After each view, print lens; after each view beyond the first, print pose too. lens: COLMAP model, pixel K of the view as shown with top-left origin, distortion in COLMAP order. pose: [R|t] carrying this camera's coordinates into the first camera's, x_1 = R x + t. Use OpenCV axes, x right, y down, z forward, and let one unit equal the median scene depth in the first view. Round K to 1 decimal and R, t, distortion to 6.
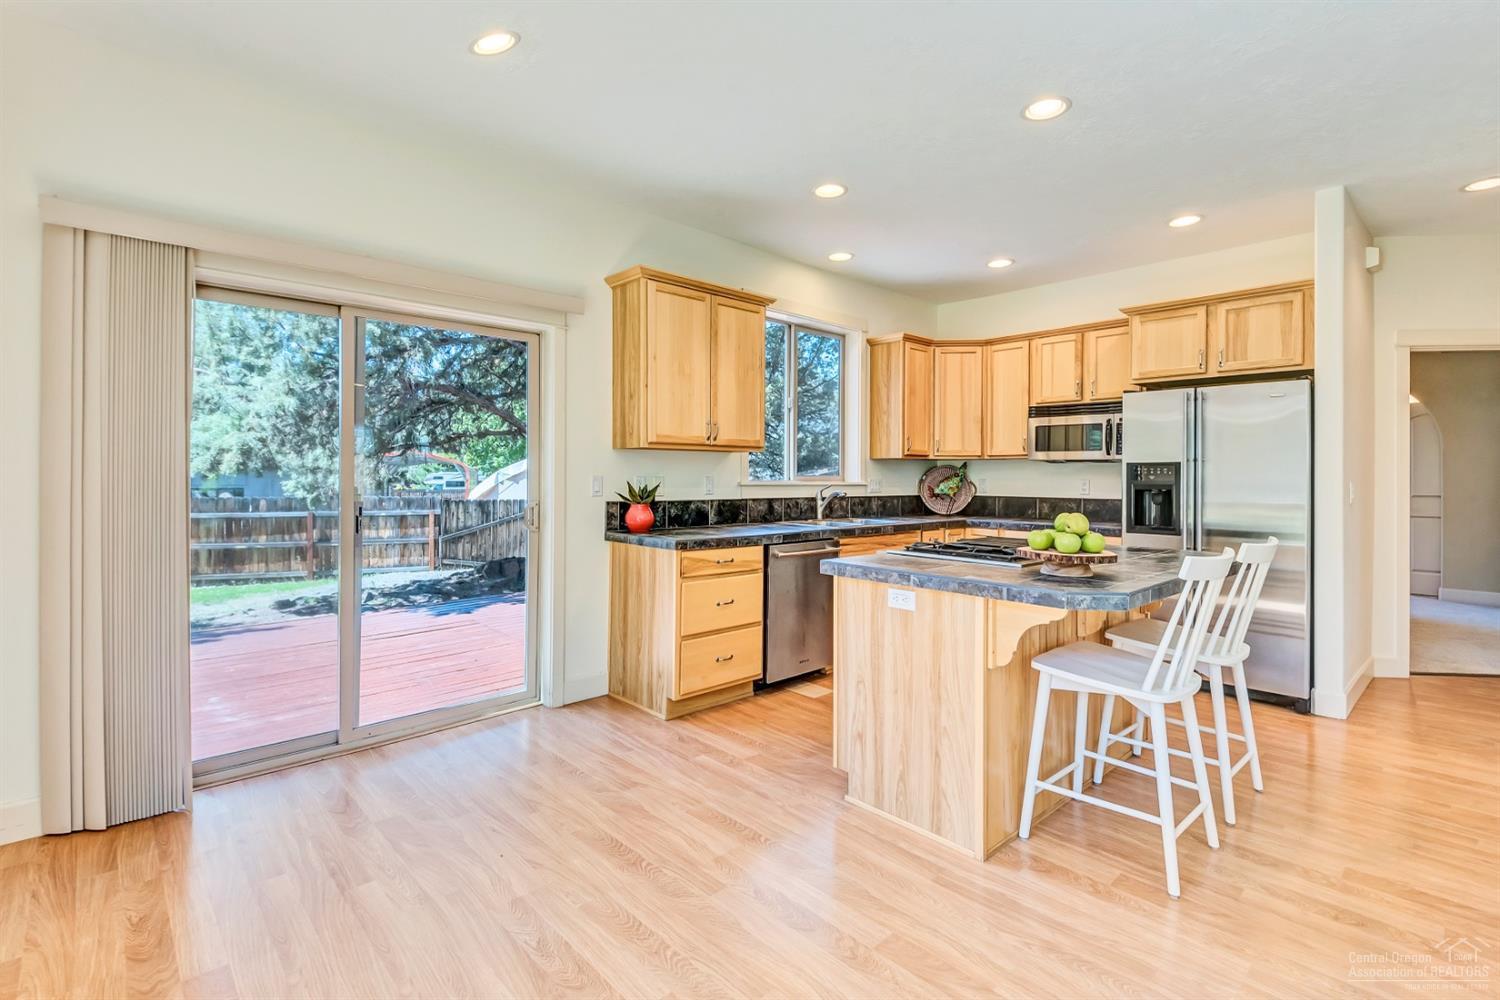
lens RADIAL K [[702.7, 0, 750.5], [0, 702.7, 472.2], [0, 0, 1]] dist [0.018874, -0.011982]
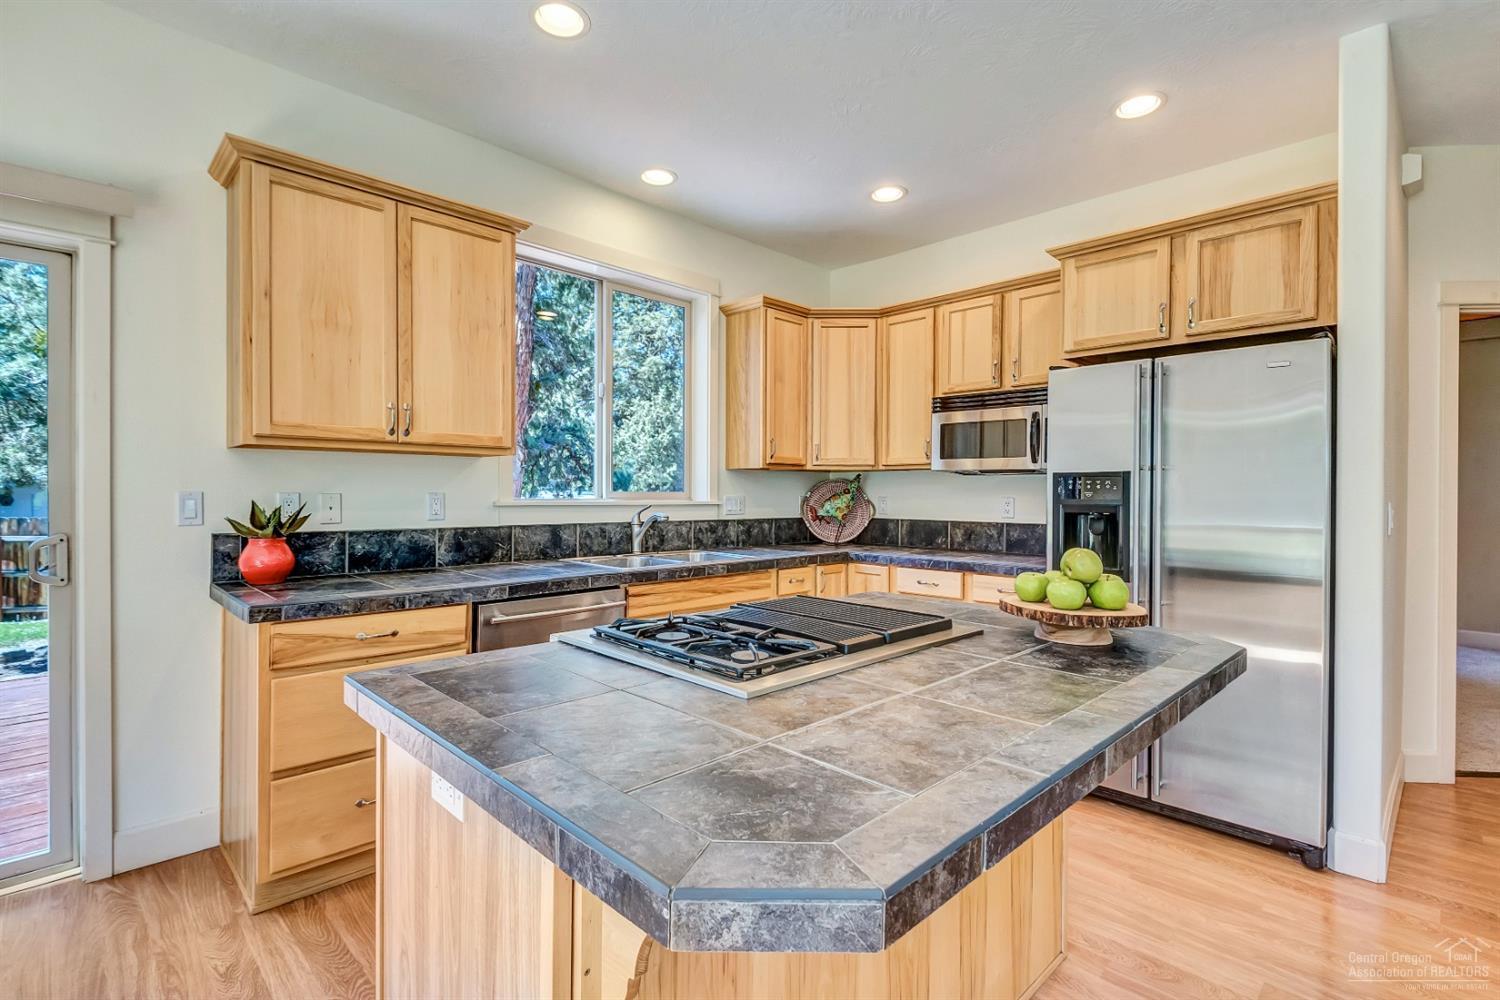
lens RADIAL K [[702.7, 0, 750.0], [0, 702.7, 495.1], [0, 0, 1]] dist [0.018874, -0.011982]
pose [[0.999470, 0.000055, 0.032561, 0.219381], [-0.000335, 0.999963, 0.008597, 0.002395], [-0.032560, -0.008603, 0.999433, 0.333205]]
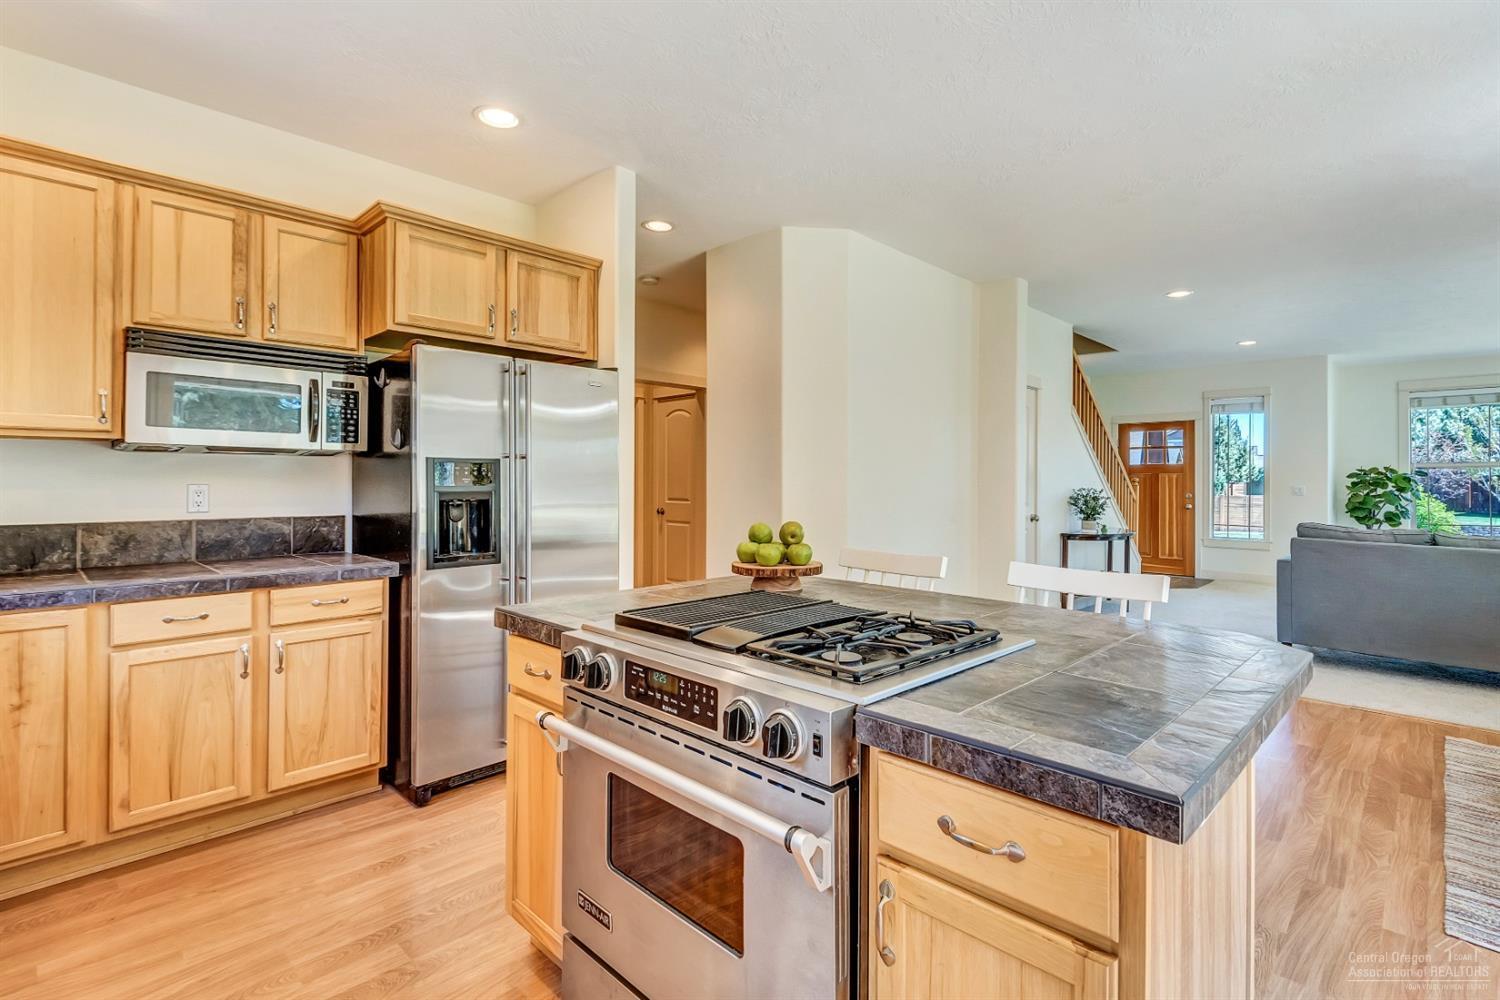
lens RADIAL K [[702.7, 0, 760.1], [0, 702.7, 477.8], [0, 0, 1]] dist [0.018874, -0.011982]
pose [[-0.053581, -0.002531, 0.998560, -0.103834], [-0.009064, 0.999957, 0.002048, 0.000824], [-0.998522, -0.008942, -0.053602, 0.741375]]
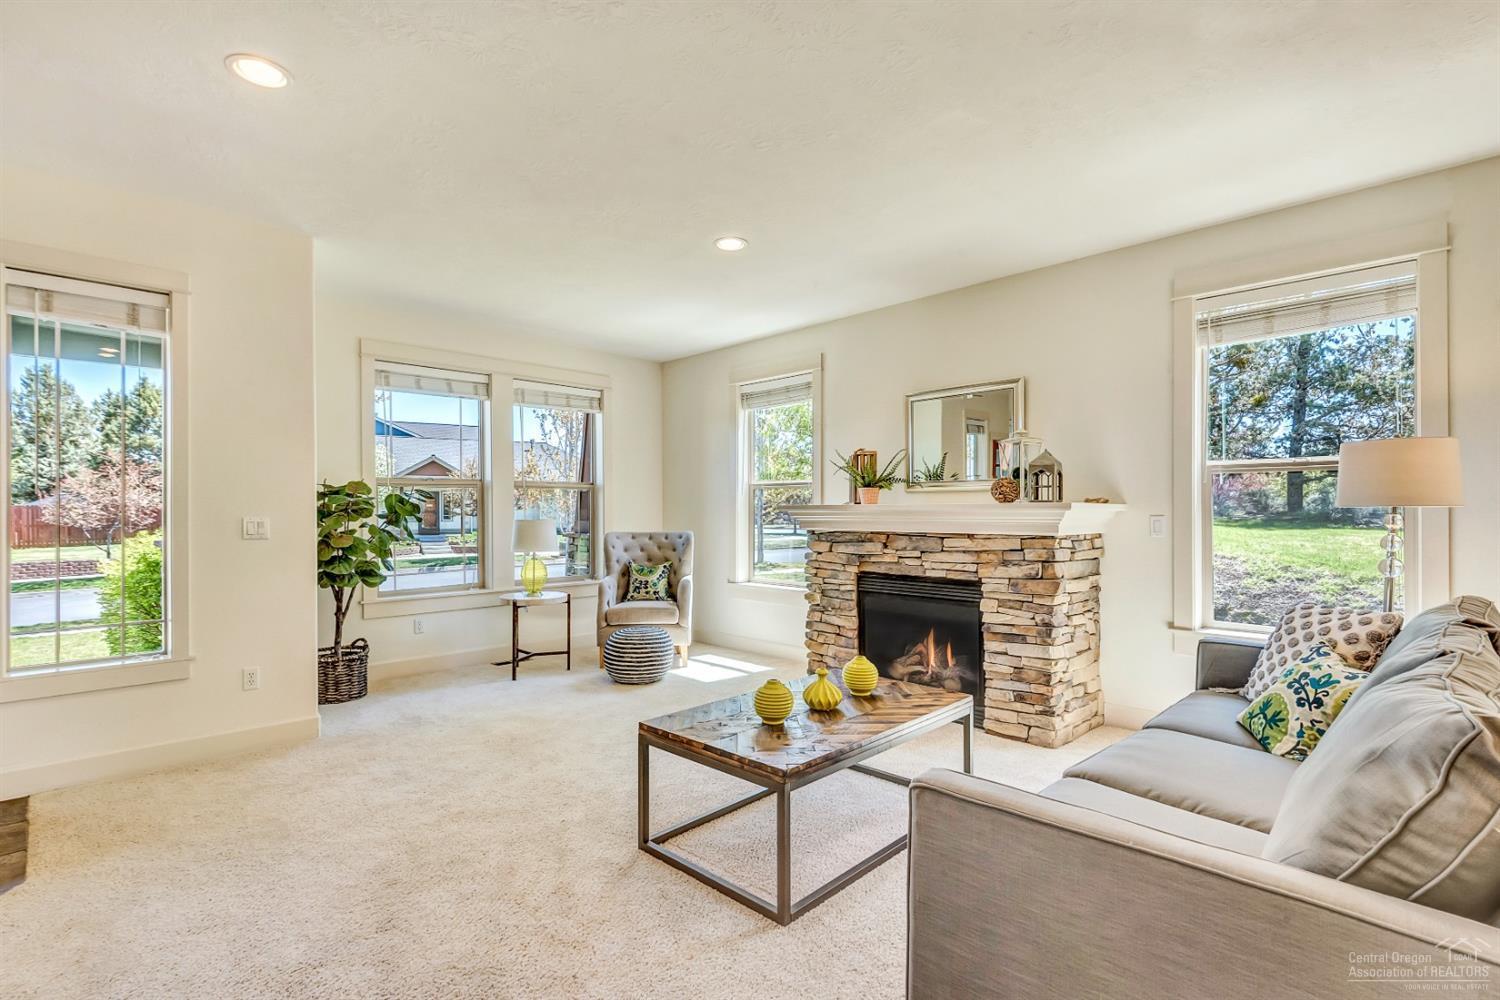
lens RADIAL K [[702.7, 0, 735.2], [0, 702.7, 509.0], [0, 0, 1]] dist [0.018874, -0.011982]
pose [[-0.999936, -0.002809, -0.010923, 1.202138], [-0.002761, 0.999987, -0.004342, 0.004901], [0.010936, -0.004312, -0.999931, 0.018709]]
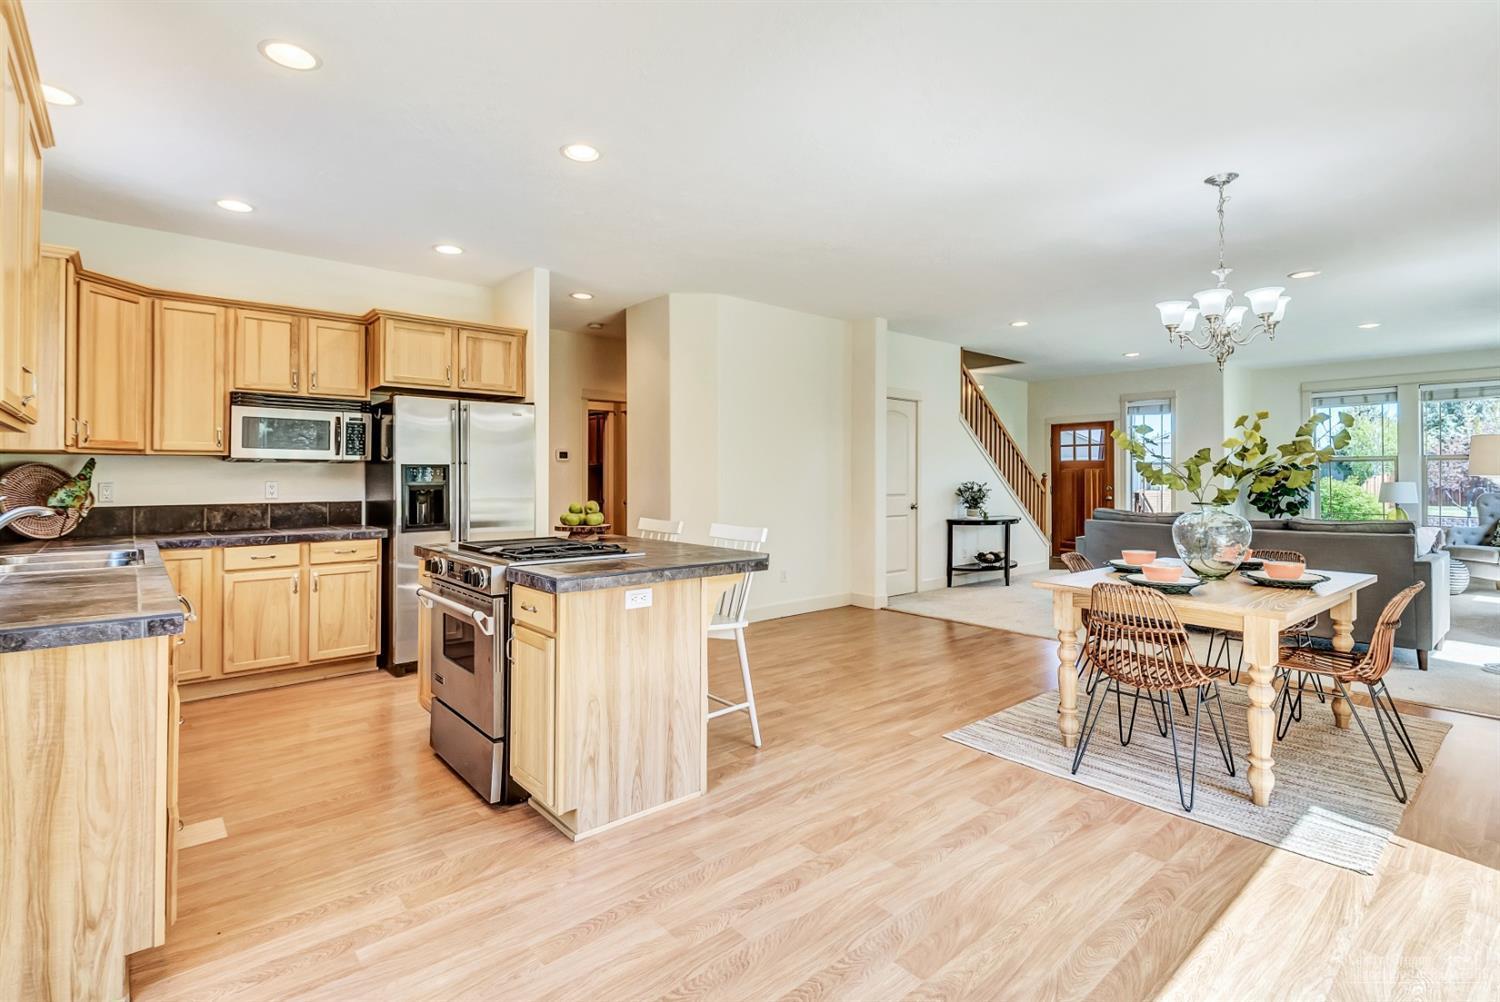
lens RADIAL K [[702.7, 0, 748.1], [0, 702.7, 469.3], [0, 0, 1]] dist [0.018874, -0.011982]
pose [[0.037989, 0.005097, 0.999265, -0.466834], [-0.002369, 0.999985, -0.005010, -0.002030], [-0.999275, -0.002177, 0.038001, 0.462240]]
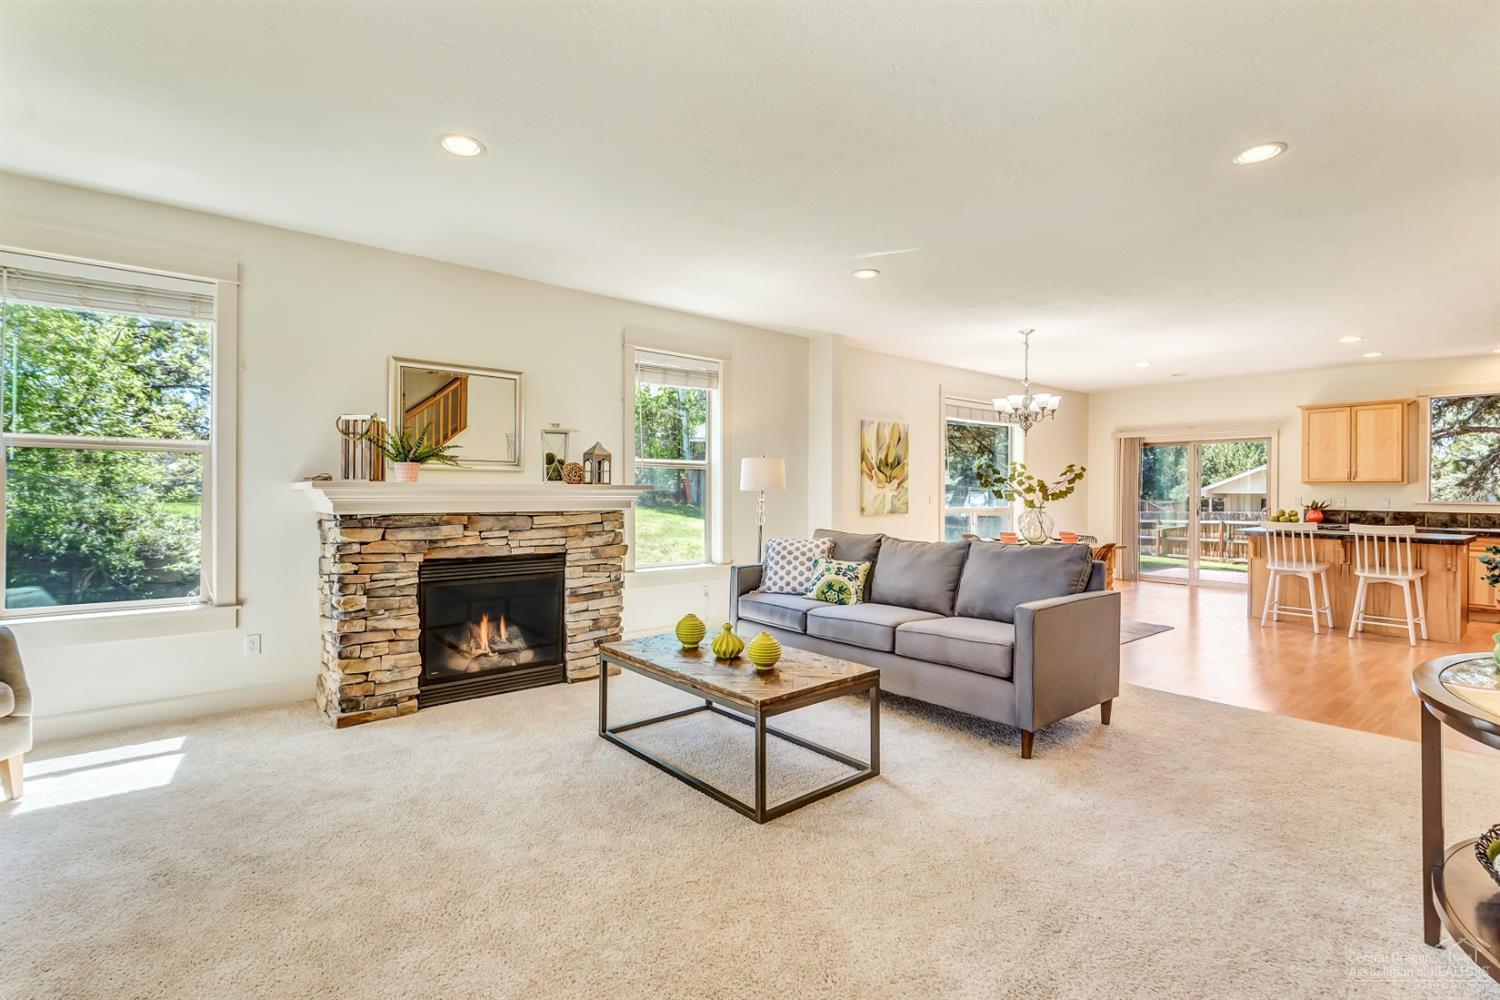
lens RADIAL K [[702.7, 0, 749.8], [0, 702.7, 492.3], [0, 0, 1]] dist [0.018874, -0.011982]
pose [[-0.049686, -0.001244, -0.998764, 1.887131], [-0.007031, 0.999975, -0.000895, 0.003782], [0.998740, 0.006978, -0.049694, -0.561084]]
